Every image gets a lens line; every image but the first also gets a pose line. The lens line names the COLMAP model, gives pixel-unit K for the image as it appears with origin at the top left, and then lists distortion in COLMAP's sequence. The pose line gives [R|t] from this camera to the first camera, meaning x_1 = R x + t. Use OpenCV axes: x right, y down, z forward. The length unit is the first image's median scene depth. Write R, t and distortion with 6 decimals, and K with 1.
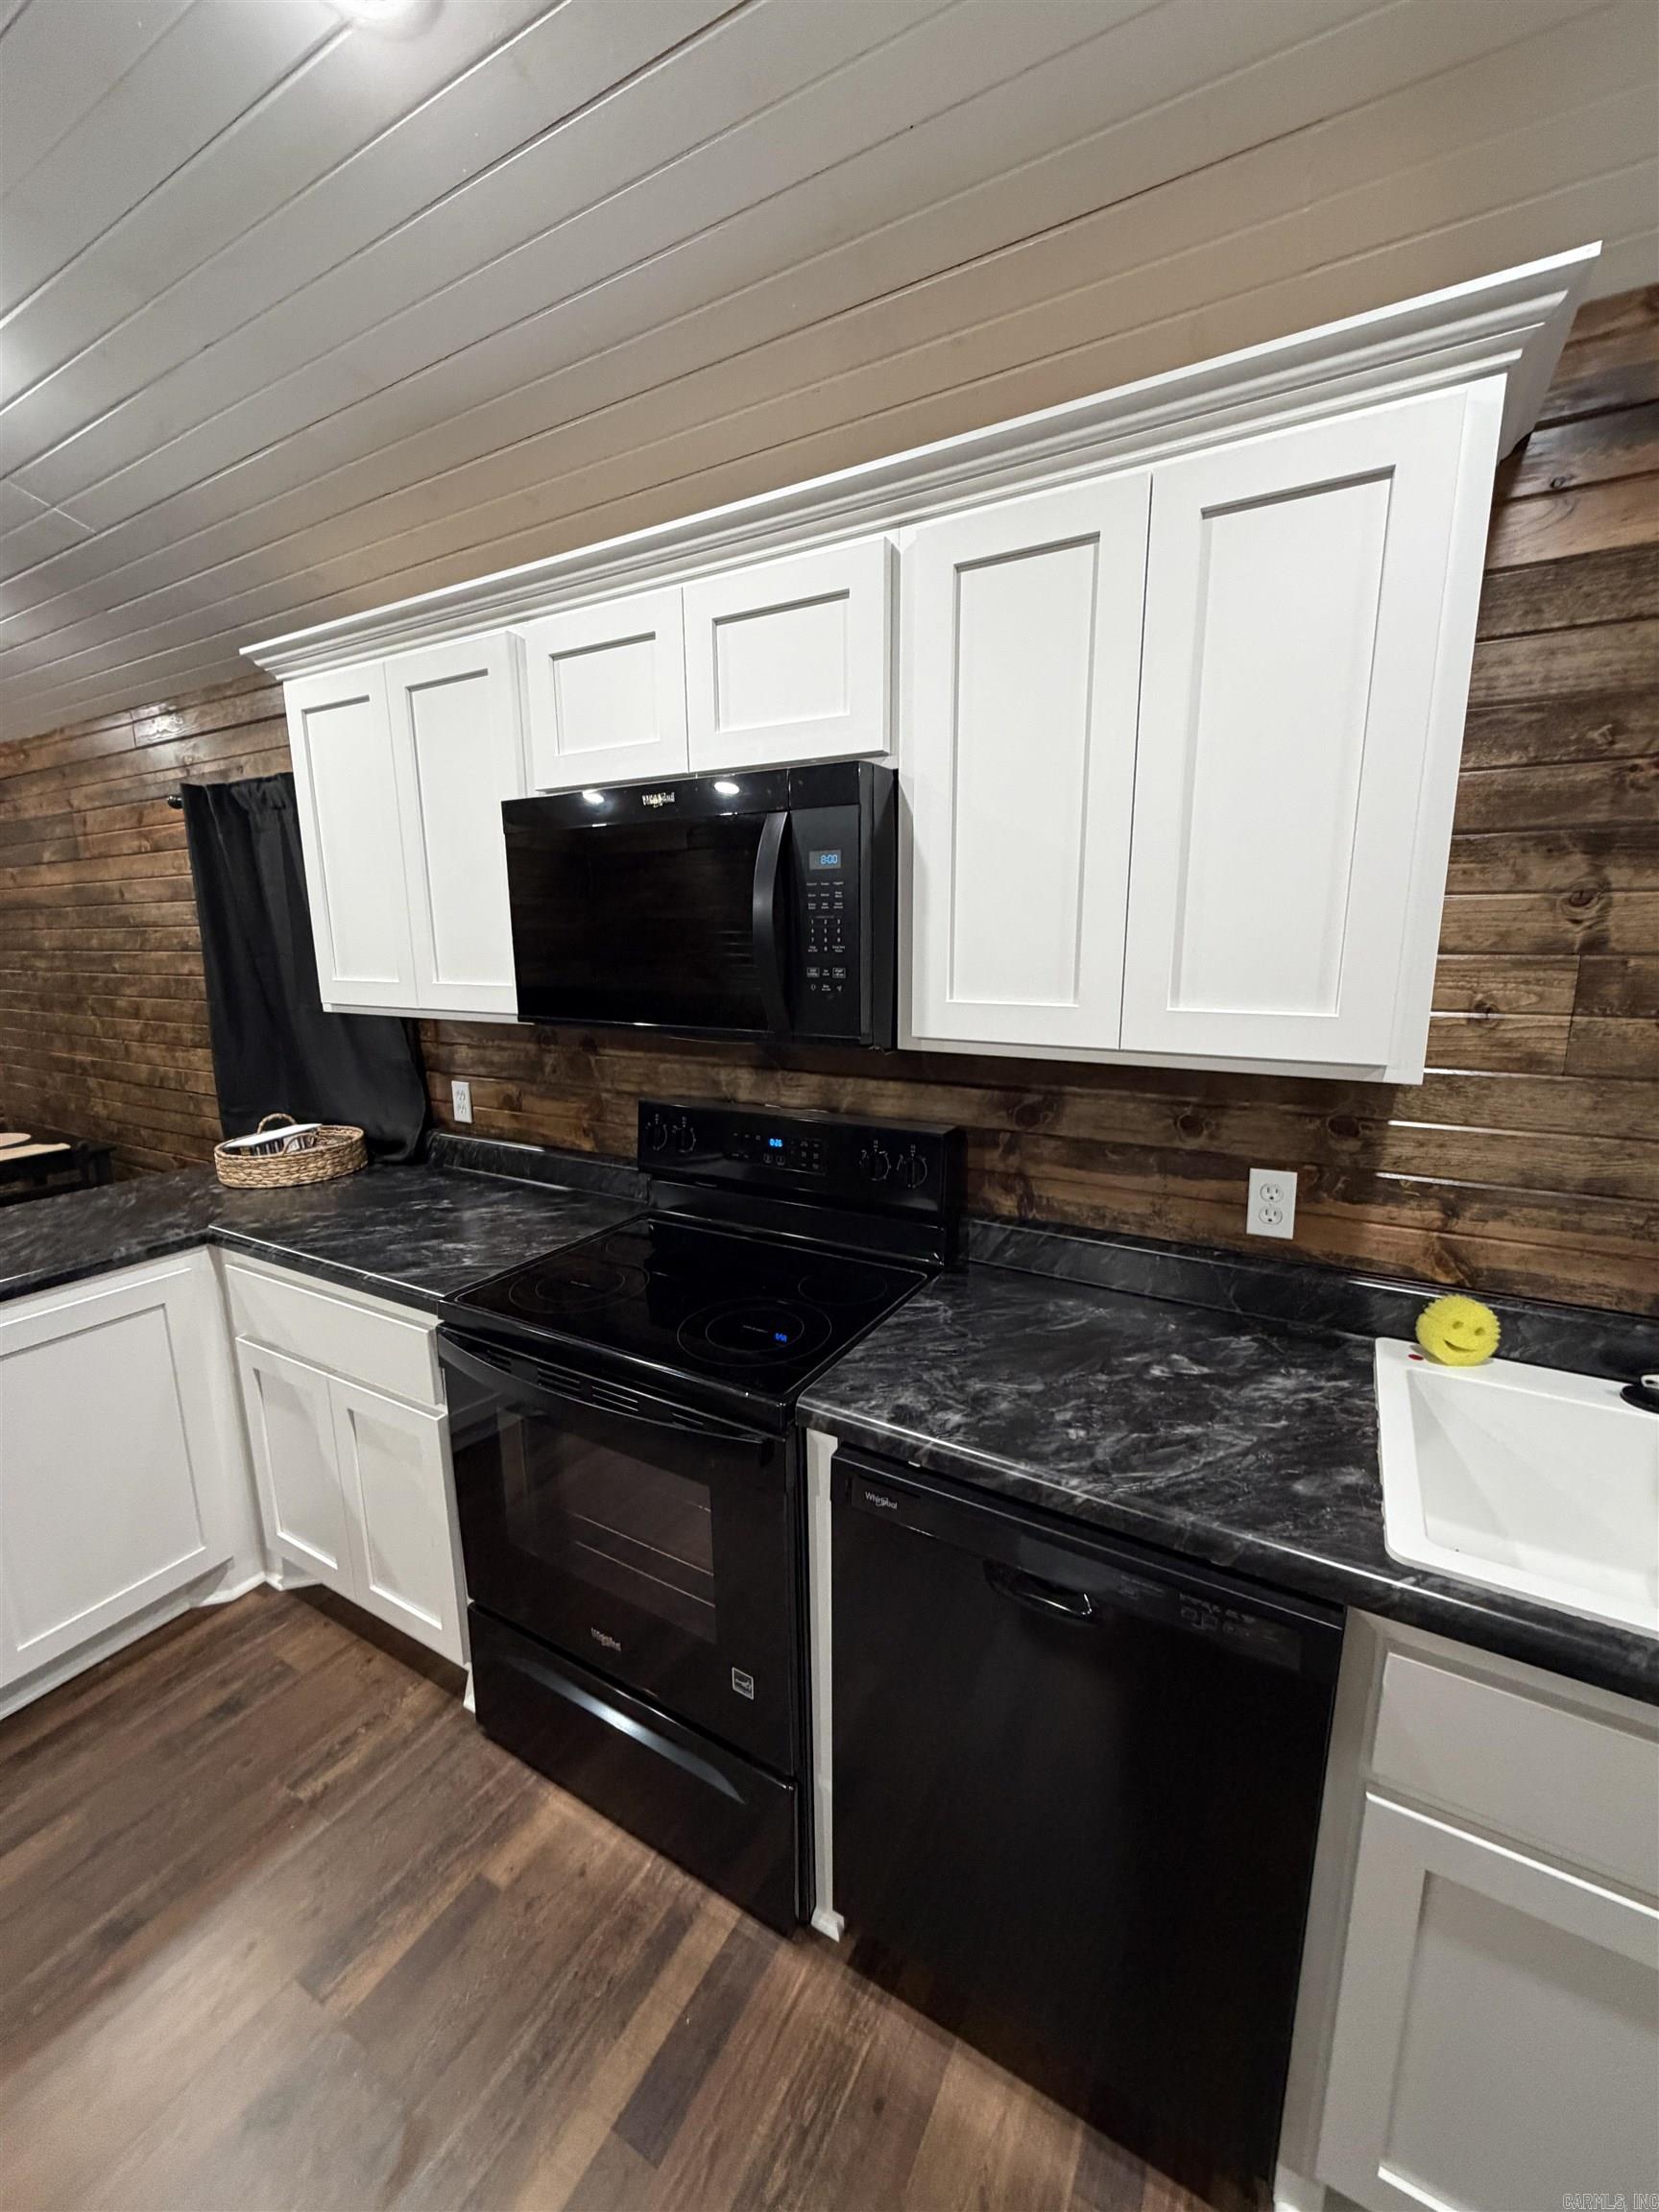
lens RADIAL K [[883.7, 0, 829.7], [0, 883.7, 1099.2], [0, 0, 1]] dist [0.001720, 0.000256]
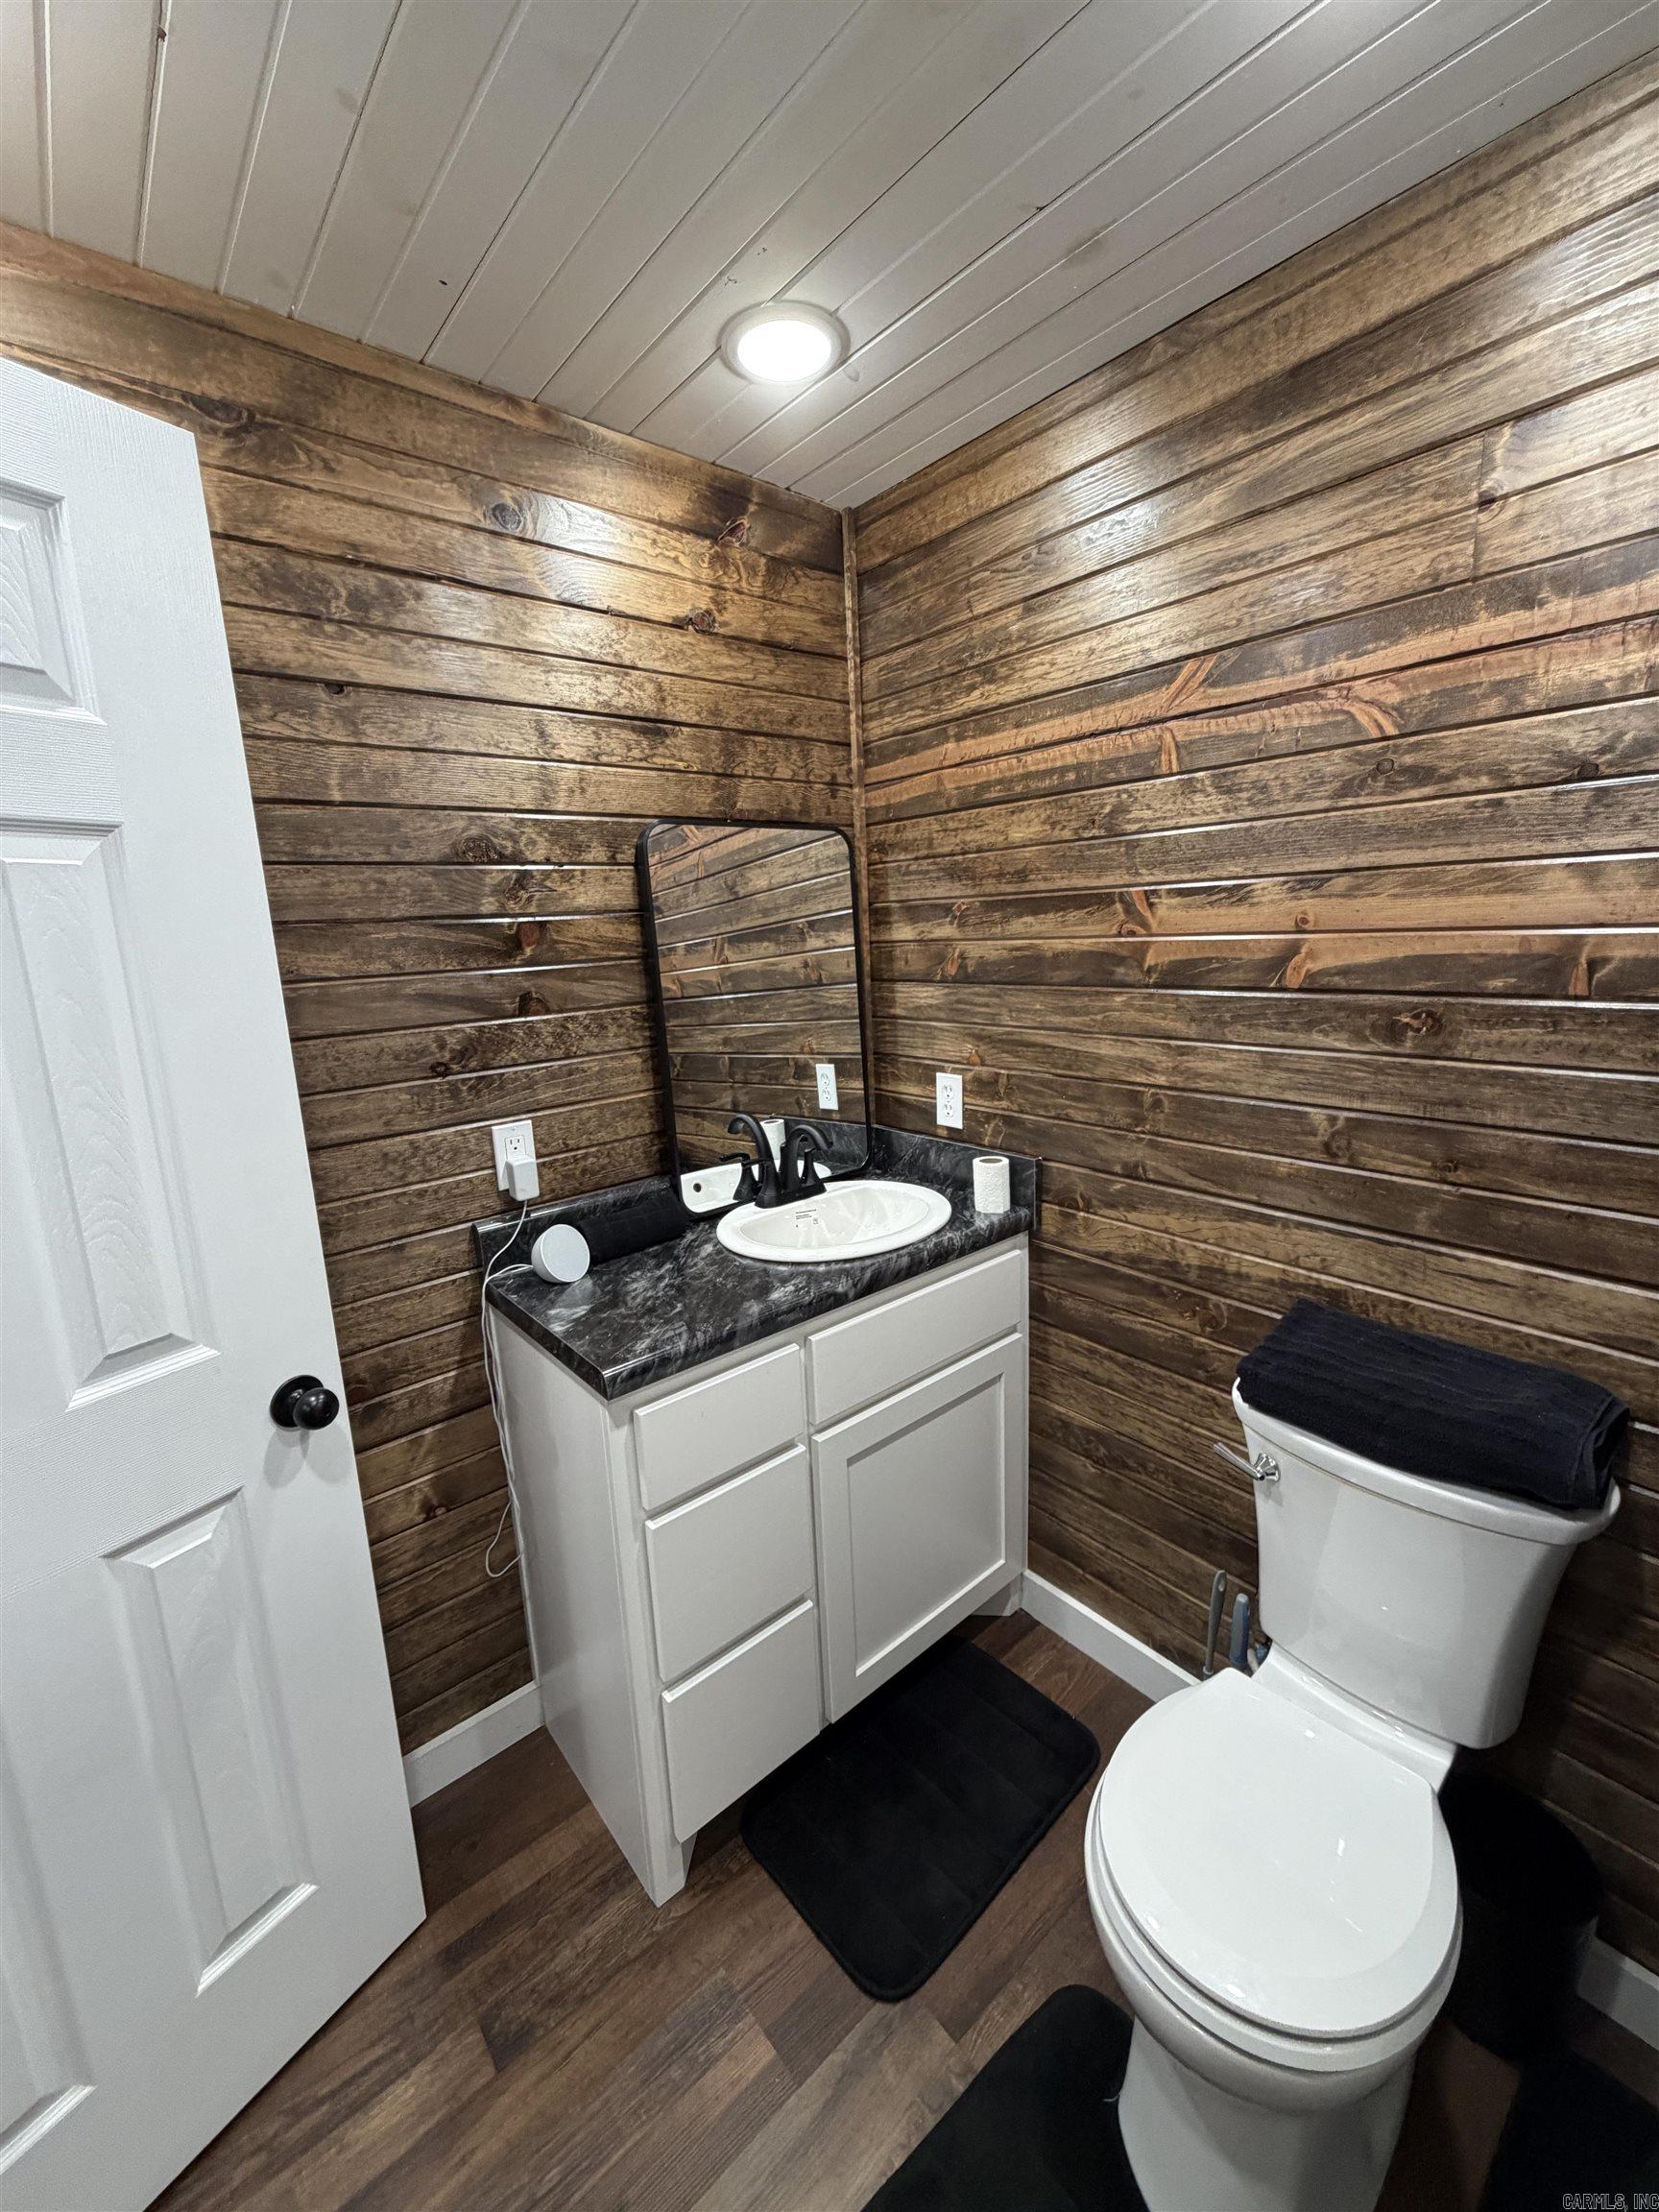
lens RADIAL K [[883.7, 0, 828.2], [0, 883.7, 1099.6], [0, 0, 1]] dist [0.001720, 0.000256]
pose [[0.338060, -0.202793, 0.919016, -0.286704], [0.206255, 0.968733, 0.137893, -0.023263], [-0.918245, 0.142936, 0.369317, 0.180079]]
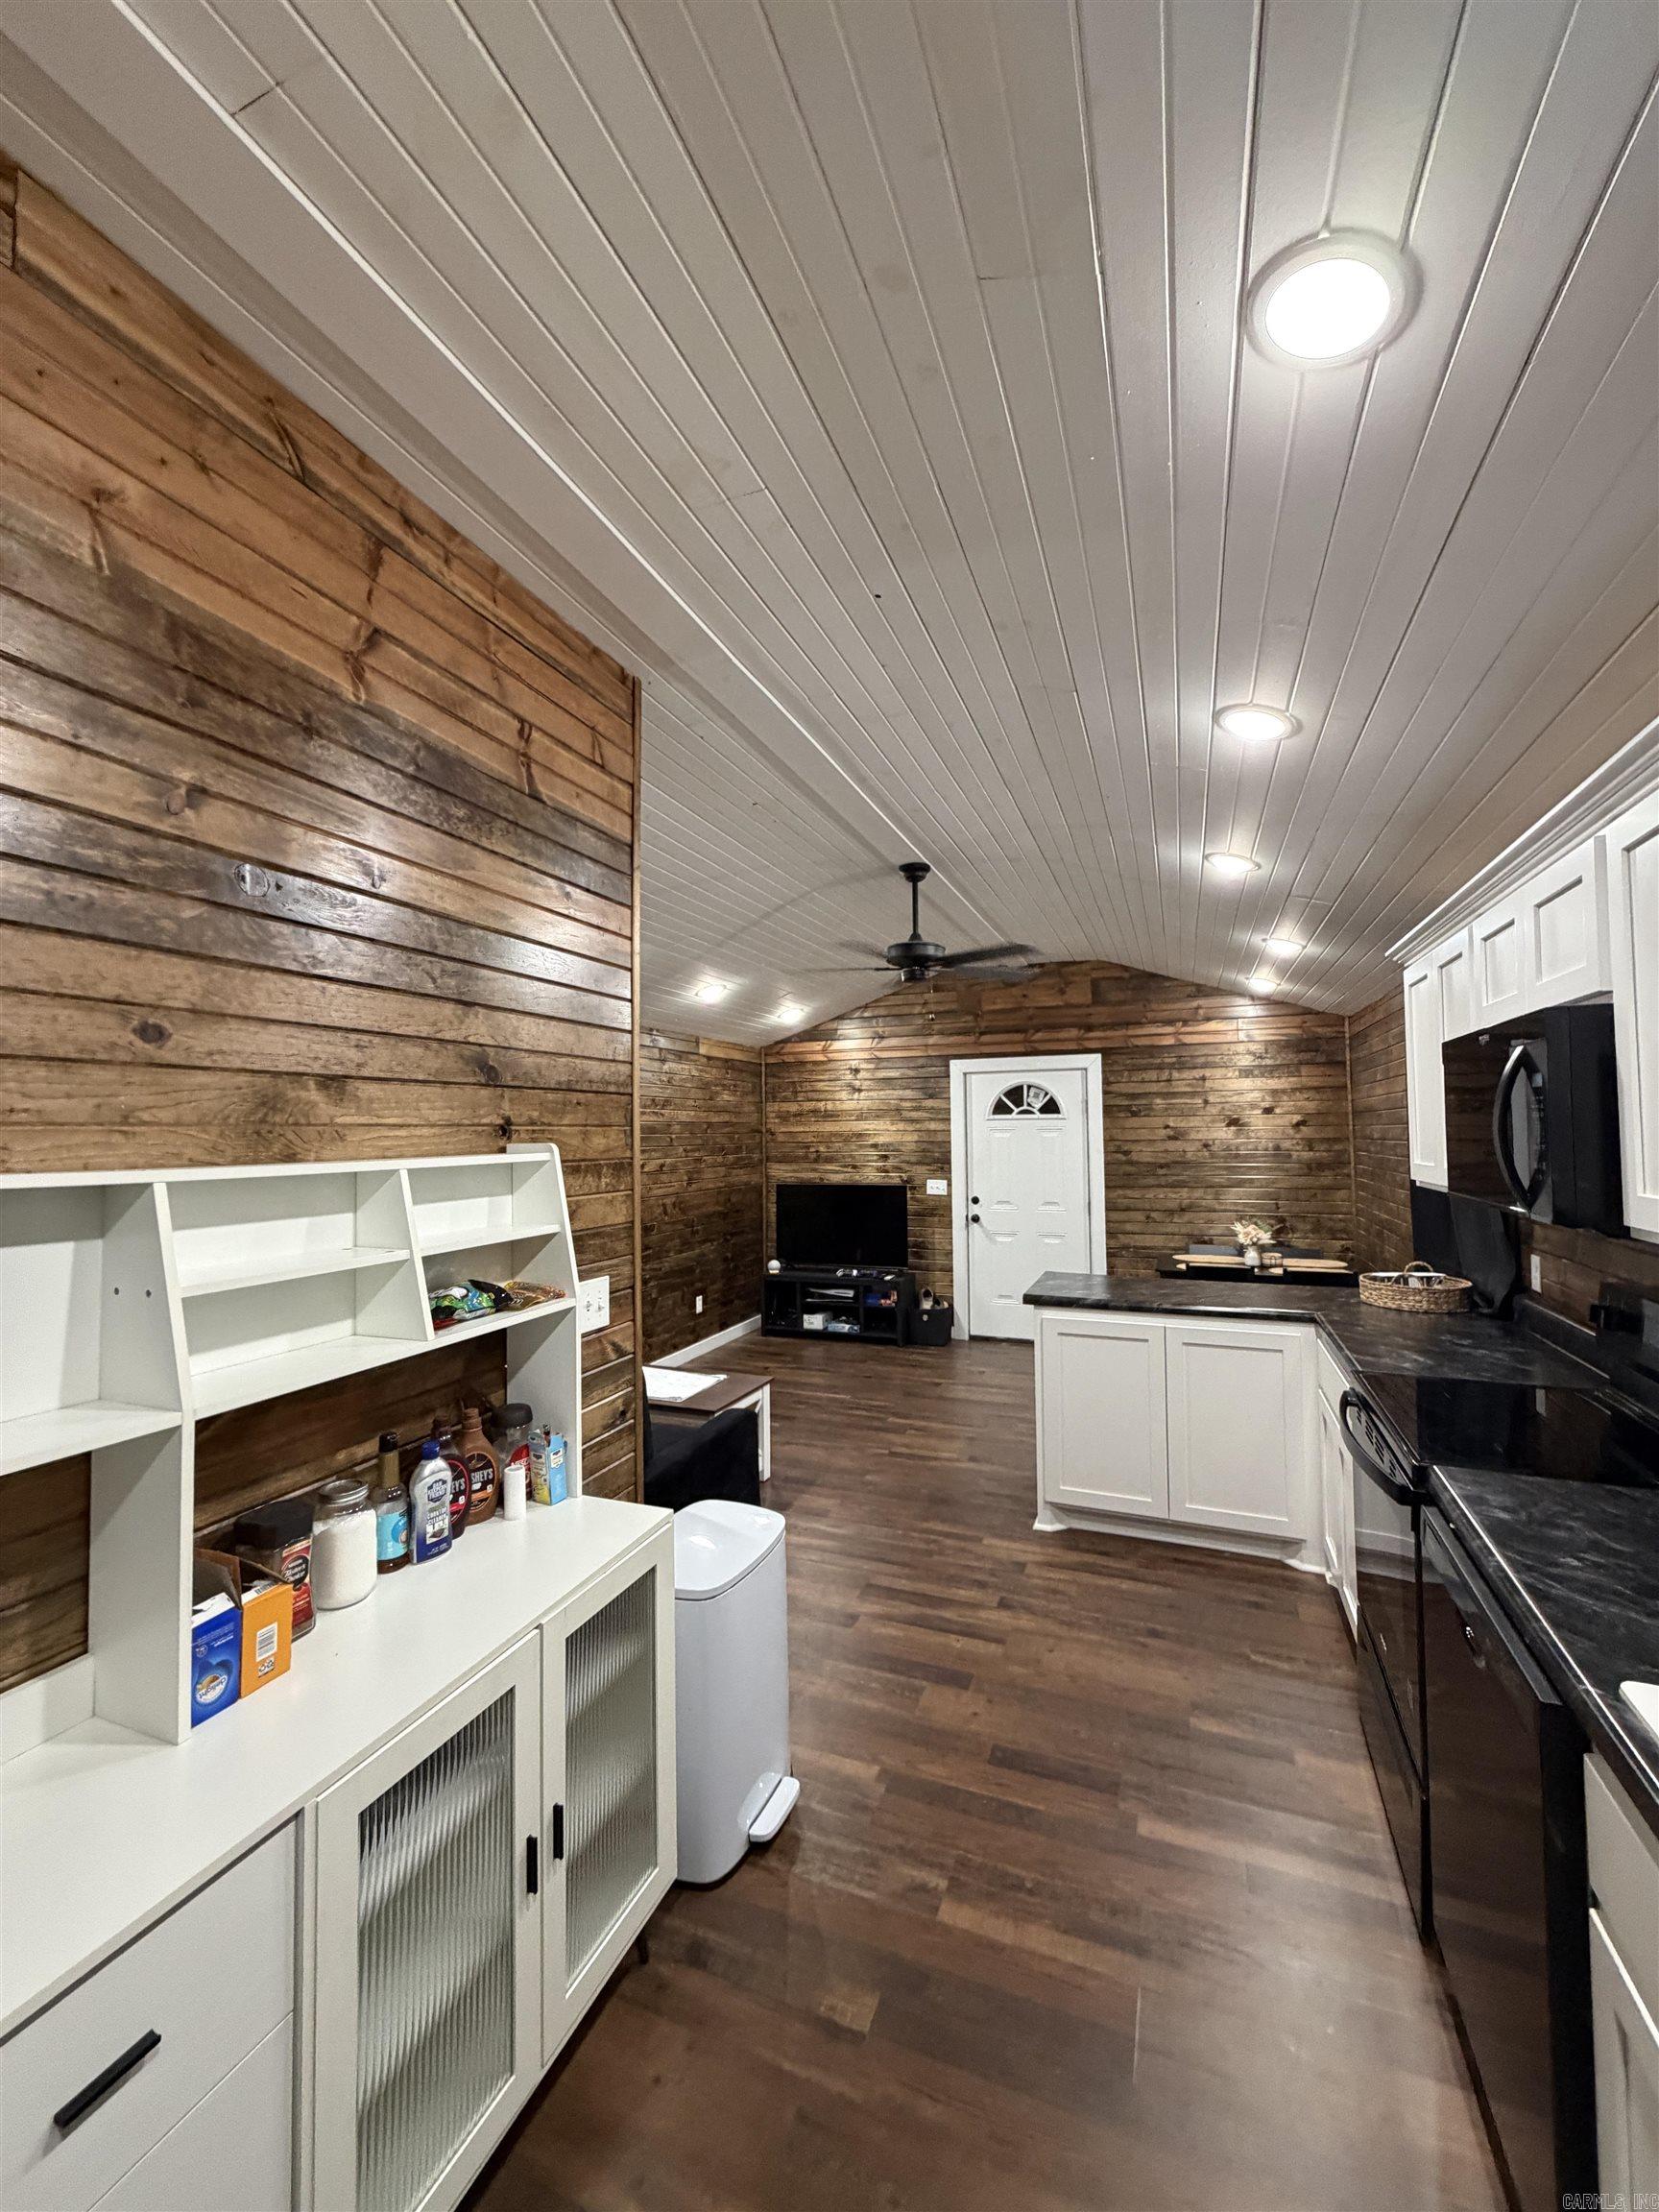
lens RADIAL K [[883.7, 0, 834.8], [0, 883.7, 1095.6], [0, 0, 1]] dist [0.001720, 0.000256]
pose [[0.144914, -0.032291, -0.988917, 0.747640], [-0.181113, 0.981715, -0.058596, 0.011512], [0.972727, 0.187597, 0.136416, -0.123437]]
